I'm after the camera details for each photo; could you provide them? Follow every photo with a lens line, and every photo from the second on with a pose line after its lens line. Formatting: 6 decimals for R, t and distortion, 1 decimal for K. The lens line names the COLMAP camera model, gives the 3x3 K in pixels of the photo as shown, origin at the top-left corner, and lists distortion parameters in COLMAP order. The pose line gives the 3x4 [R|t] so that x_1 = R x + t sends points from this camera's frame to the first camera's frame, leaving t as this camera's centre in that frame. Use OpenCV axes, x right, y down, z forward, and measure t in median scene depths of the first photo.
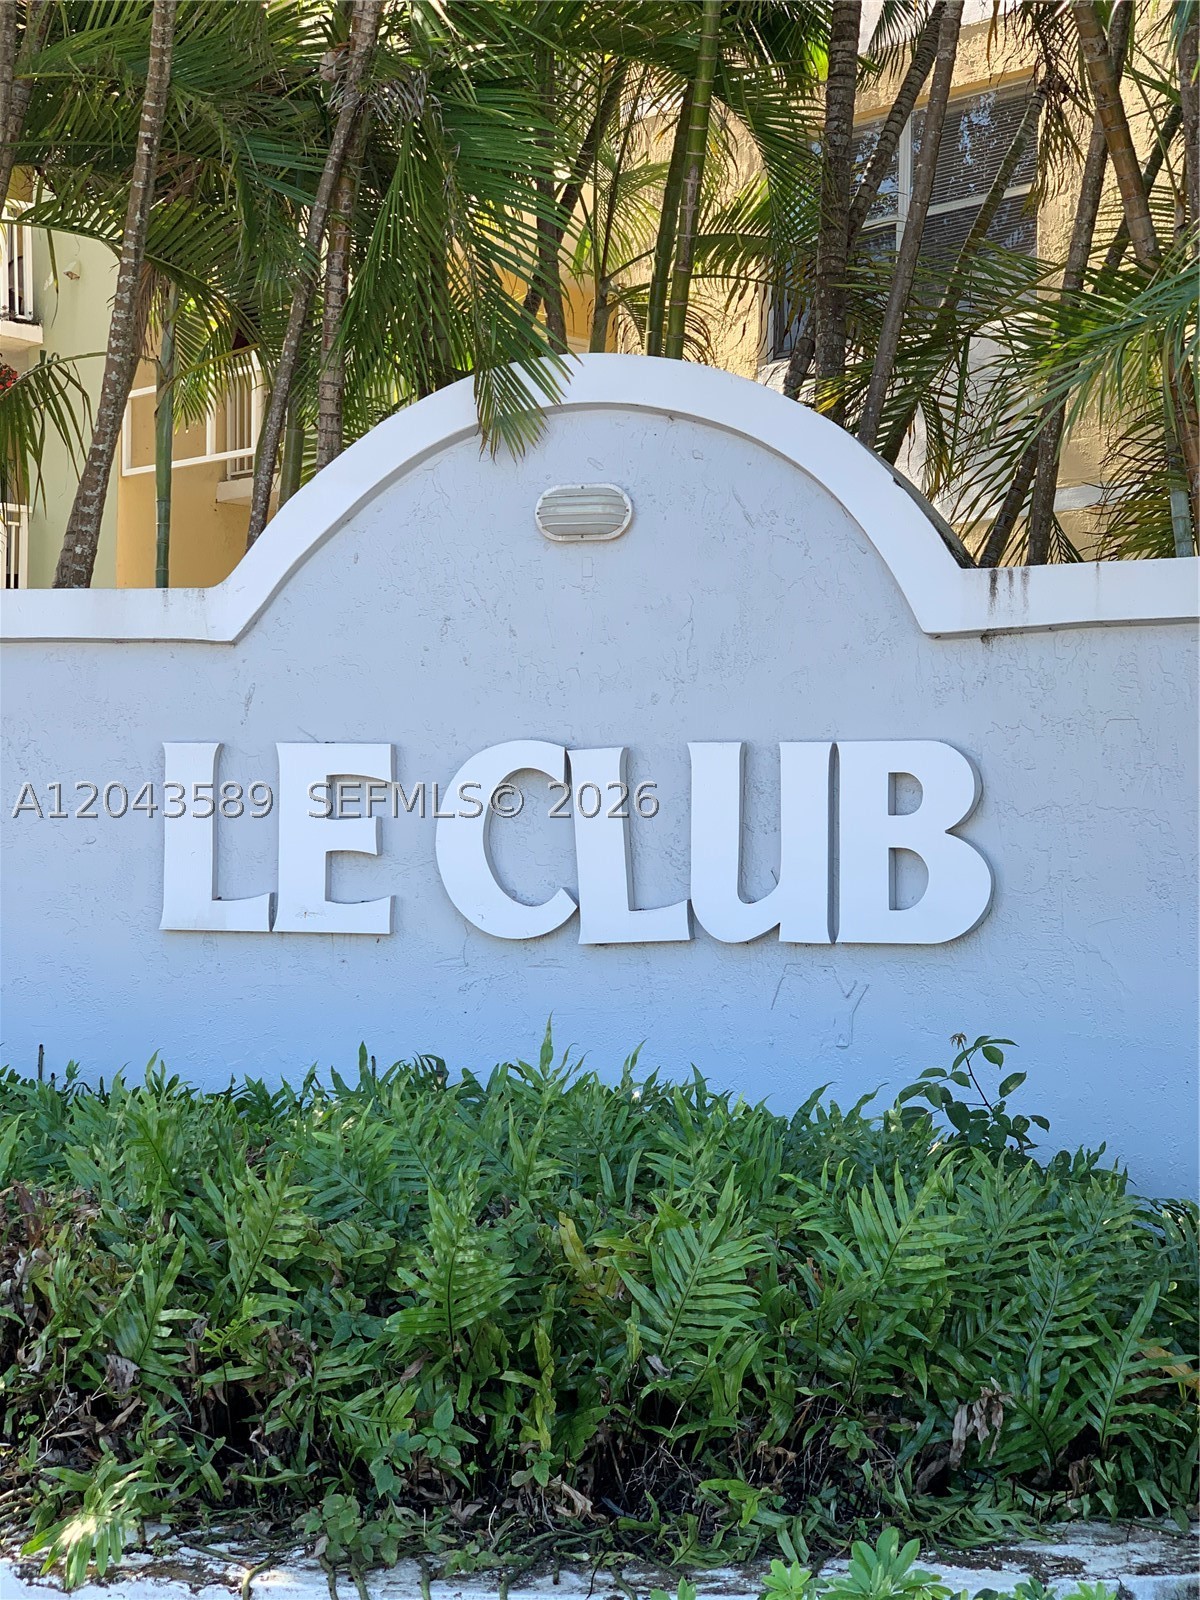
lens RADIAL K [[2428.0, 0, 541.4], [0, 2428.0, 800.7], [0, 0, 1]] dist [0.138861, -0.566584]
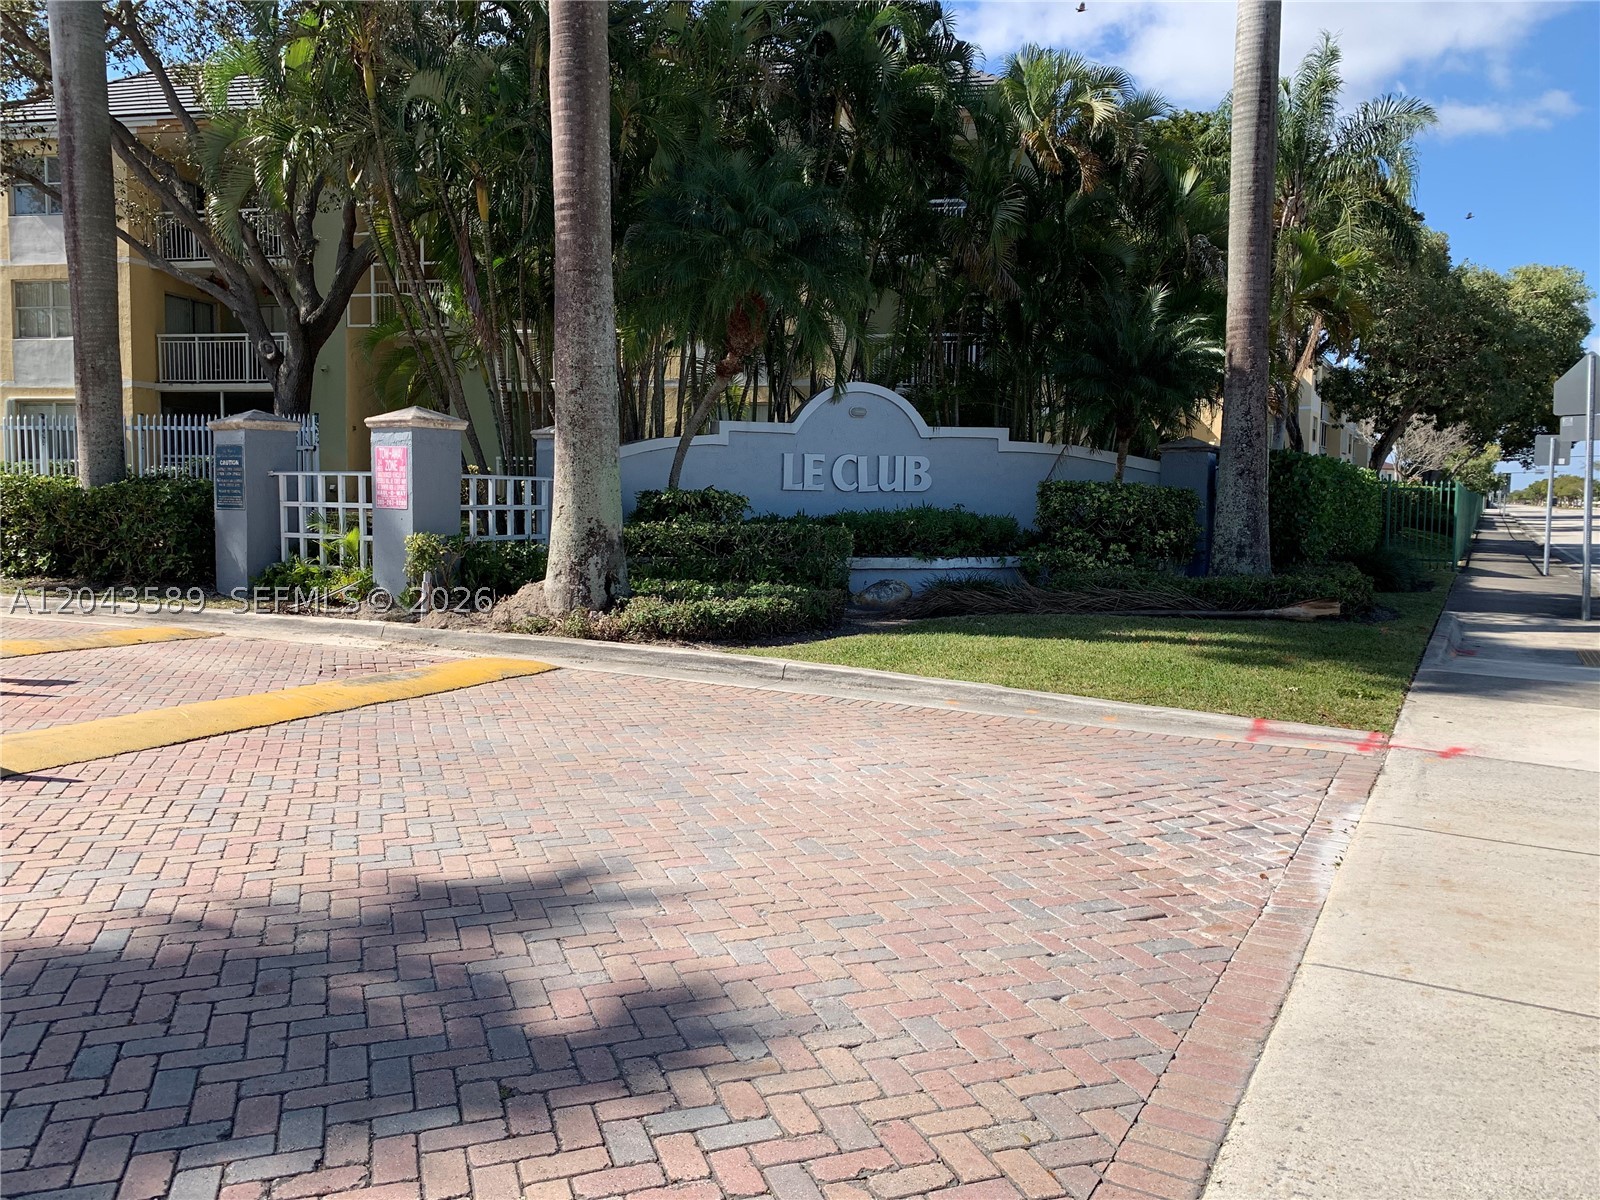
lens RADIAL K [[1236.4, 0, 800.0], [0, 1236.4, 600.0], [0, 0, 1]] dist [0.028244, -0.016803]
pose [[0.838074, -0.047159, 0.543515, -1.677793], [-0.015814, 0.993738, 0.110608, -0.005525], [-0.545328, -0.101293, 0.832080, -1.311294]]
